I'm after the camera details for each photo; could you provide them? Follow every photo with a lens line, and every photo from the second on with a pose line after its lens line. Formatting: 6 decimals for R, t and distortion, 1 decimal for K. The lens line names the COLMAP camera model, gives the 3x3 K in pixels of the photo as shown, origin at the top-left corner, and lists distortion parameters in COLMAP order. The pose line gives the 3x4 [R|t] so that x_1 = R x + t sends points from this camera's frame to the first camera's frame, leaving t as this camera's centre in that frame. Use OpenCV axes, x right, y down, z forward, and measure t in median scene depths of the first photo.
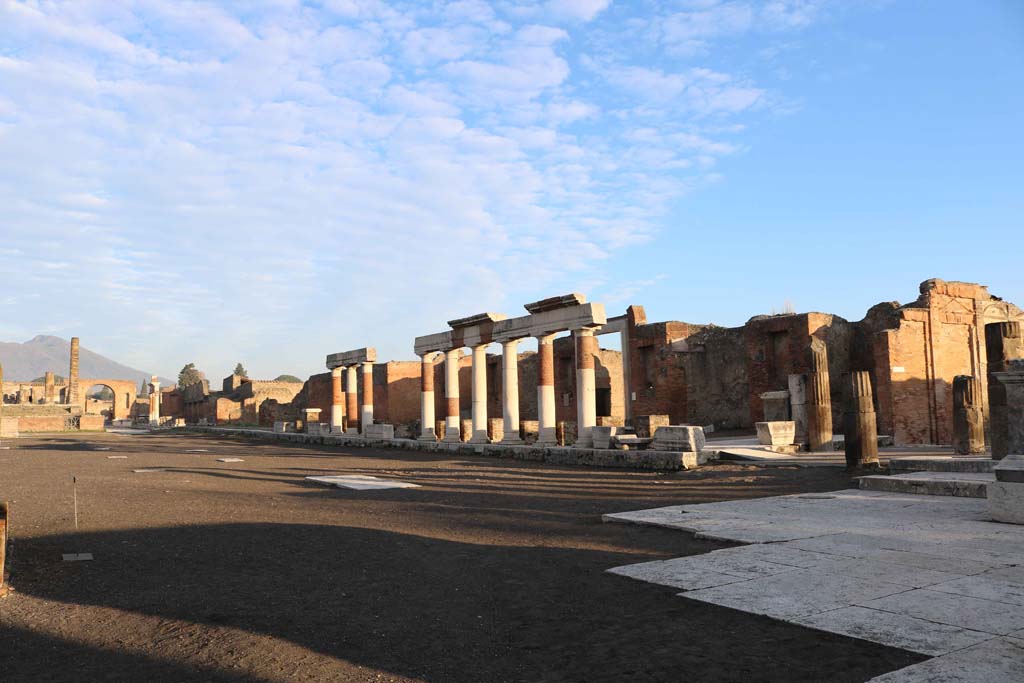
lens RADIAL K [[852.2, 0, 512.0], [0, 852.2, 341.5], [0, 0, 1]] dist [-0.177721, 0.163666]
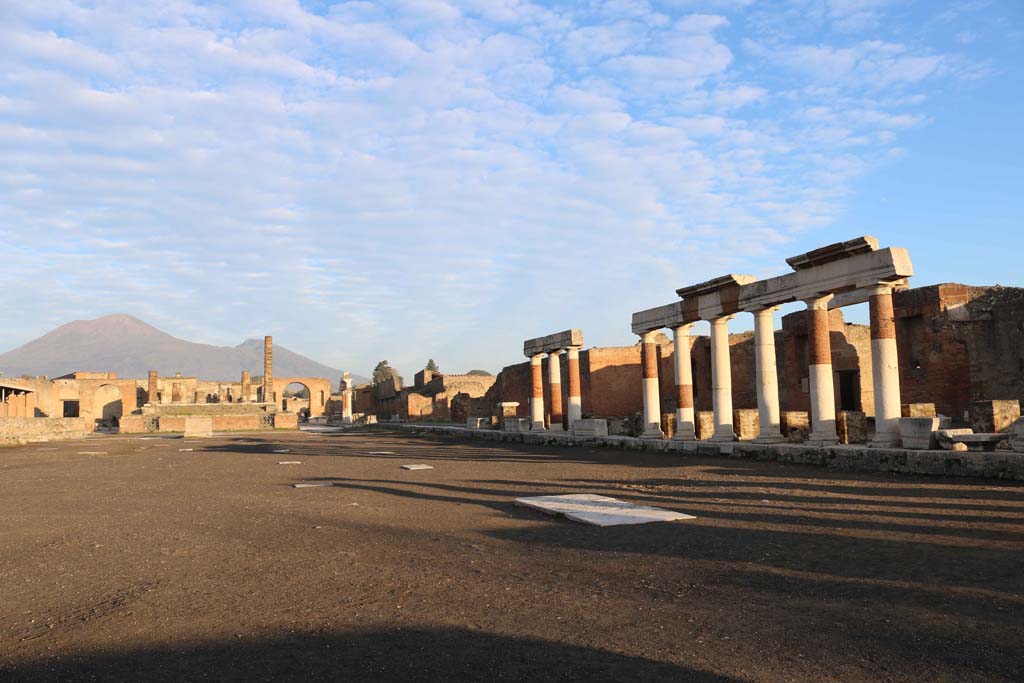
lens RADIAL K [[852.2, 0, 512.0], [0, 852.2, 341.5], [0, 0, 1]] dist [-0.177721, 0.163666]
pose [[0.975500, -0.031407, -0.217748, -0.060087], [0.033593, 0.999415, 0.006343, 0.016471], [0.217421, -0.013503, 0.975984, 0.206594]]
